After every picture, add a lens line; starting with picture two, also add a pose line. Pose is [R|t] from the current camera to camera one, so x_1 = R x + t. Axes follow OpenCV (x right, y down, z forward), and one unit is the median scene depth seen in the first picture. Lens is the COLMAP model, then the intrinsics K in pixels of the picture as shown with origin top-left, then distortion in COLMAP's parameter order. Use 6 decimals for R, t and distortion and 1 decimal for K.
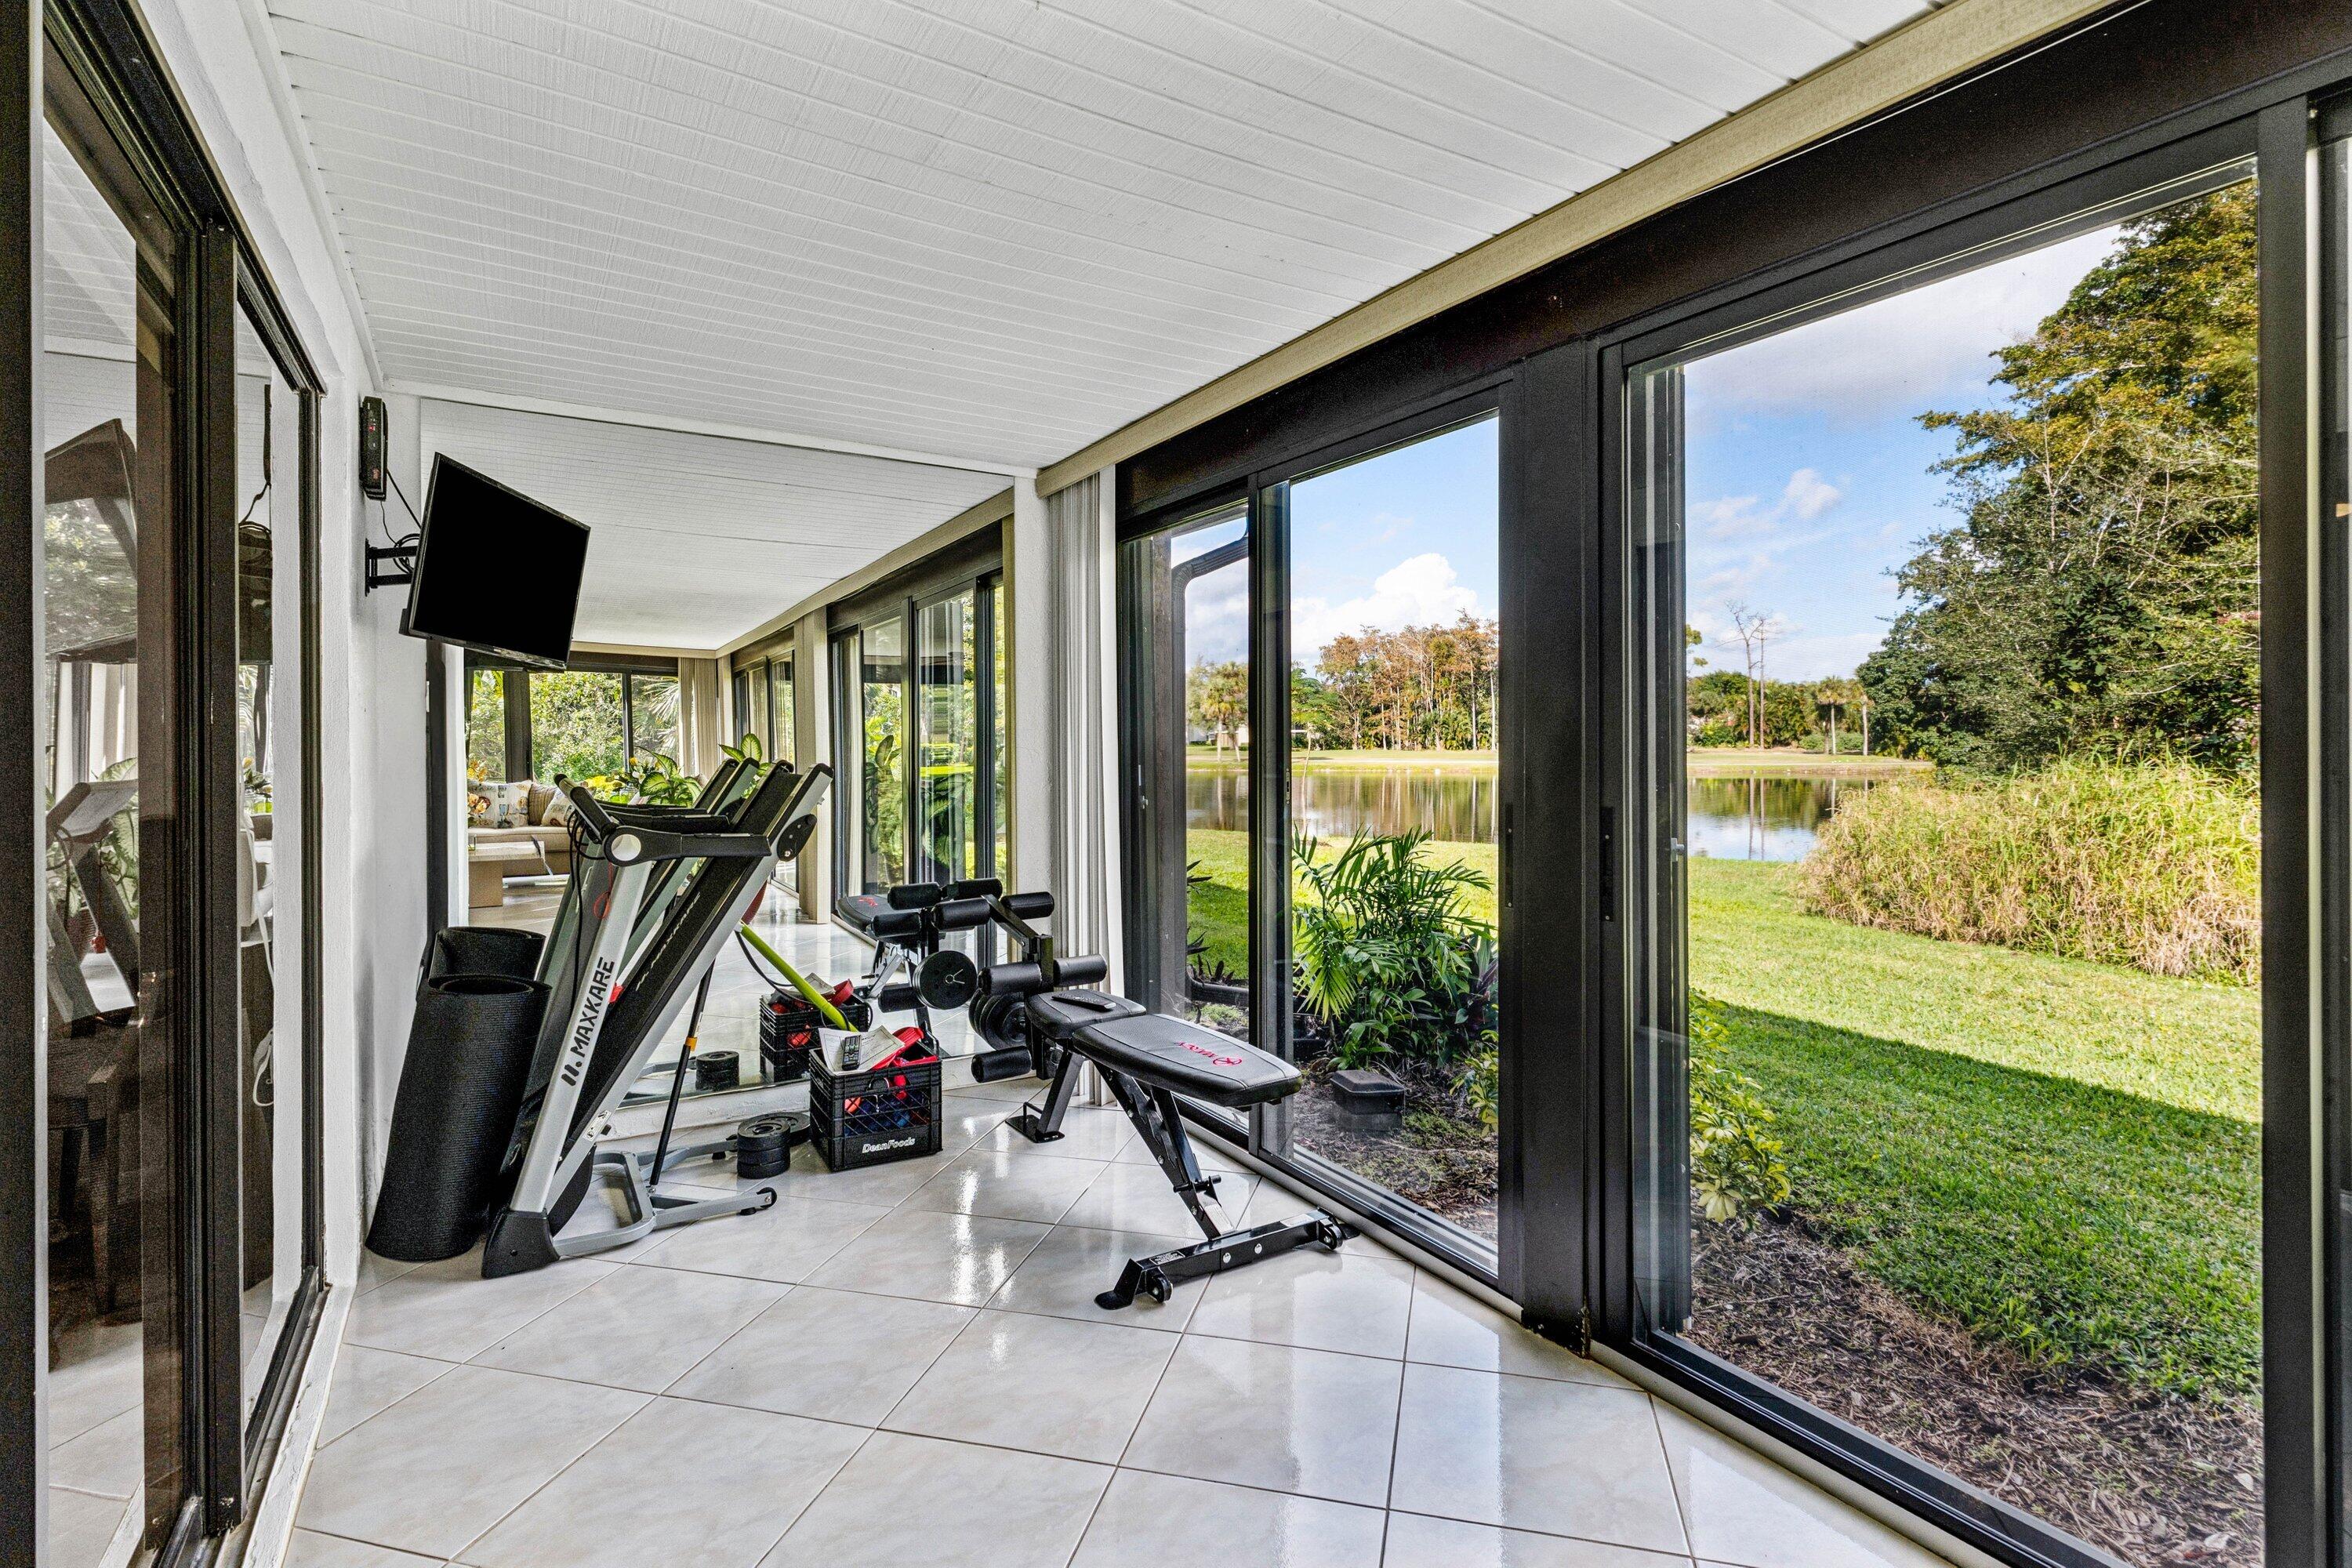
lens RADIAL K [[1140.1, 0, 1187.8], [0, 1140.1, 761.9], [0, 0, 1]] dist [0.000640, -0.000123]
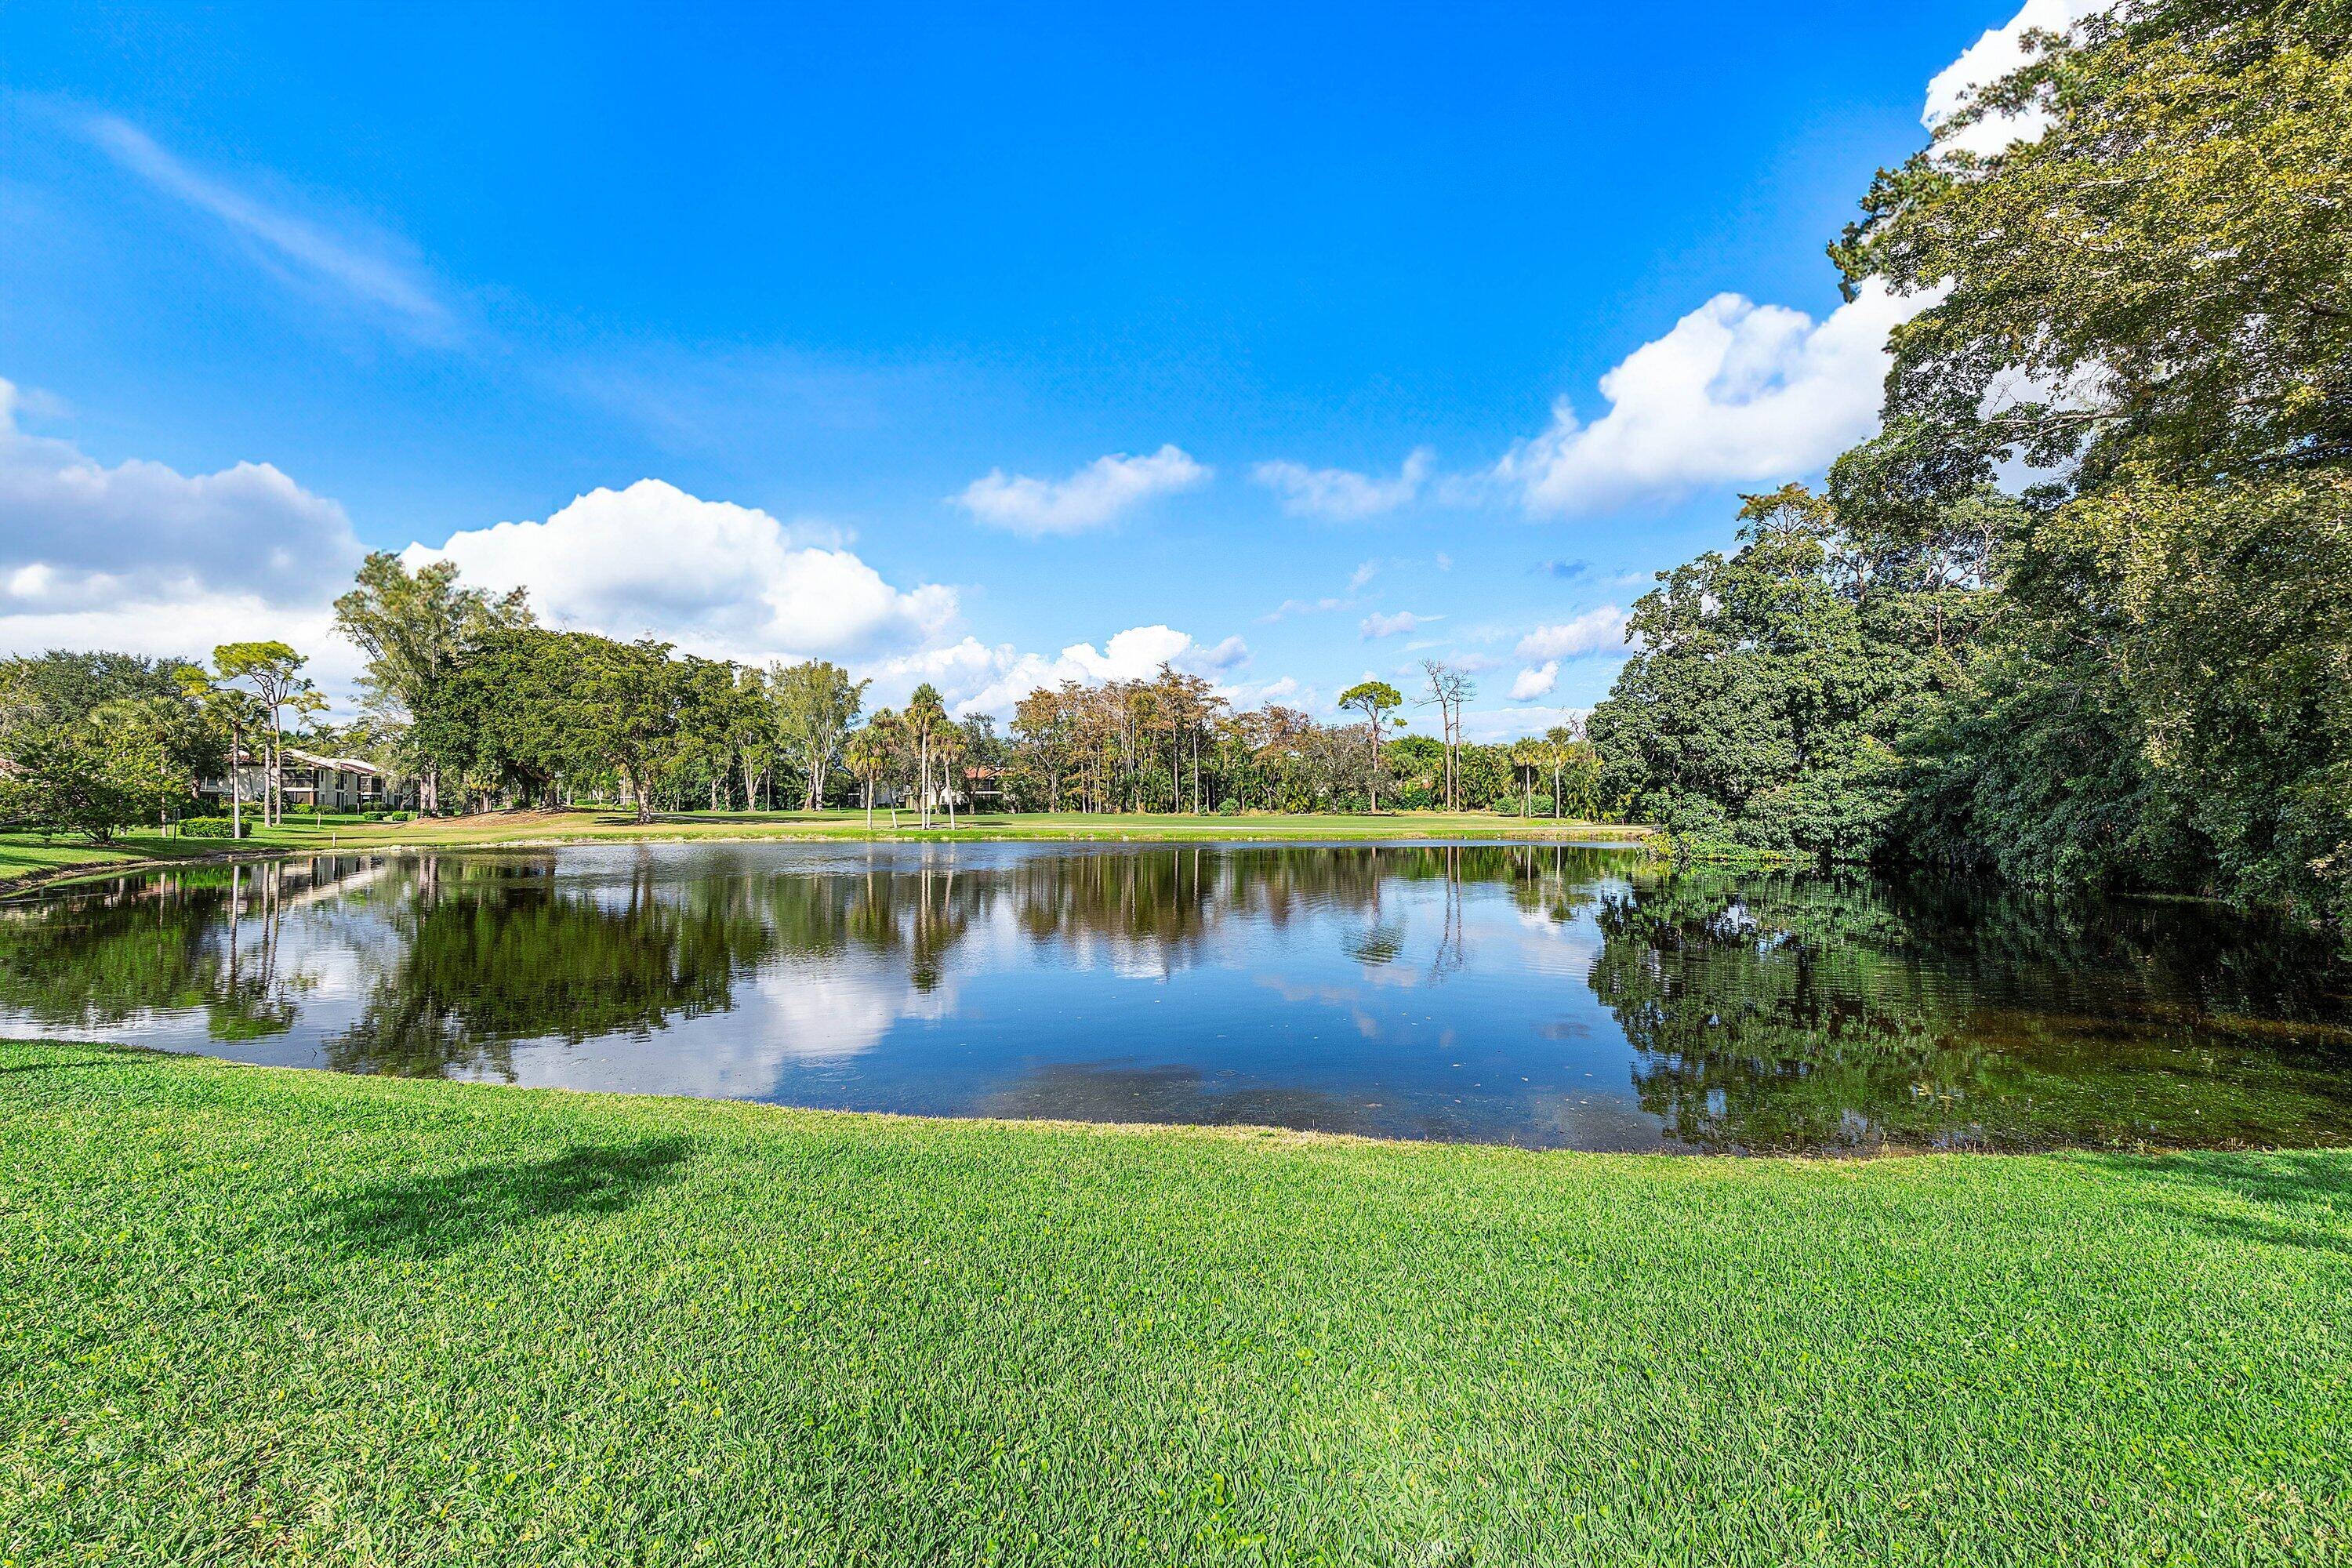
lens RADIAL K [[1107.6, 0, 1176.0], [0, 1107.6, 784.0], [0, 0, 1]] dist [-0.013656, -0.000181]
pose [[0.972522, 0.004911, 0.232761, 0.039502], [0.003391, 0.999373, -0.035253, -0.002183], [-0.232788, 0.035074, 0.971895, 0.115936]]
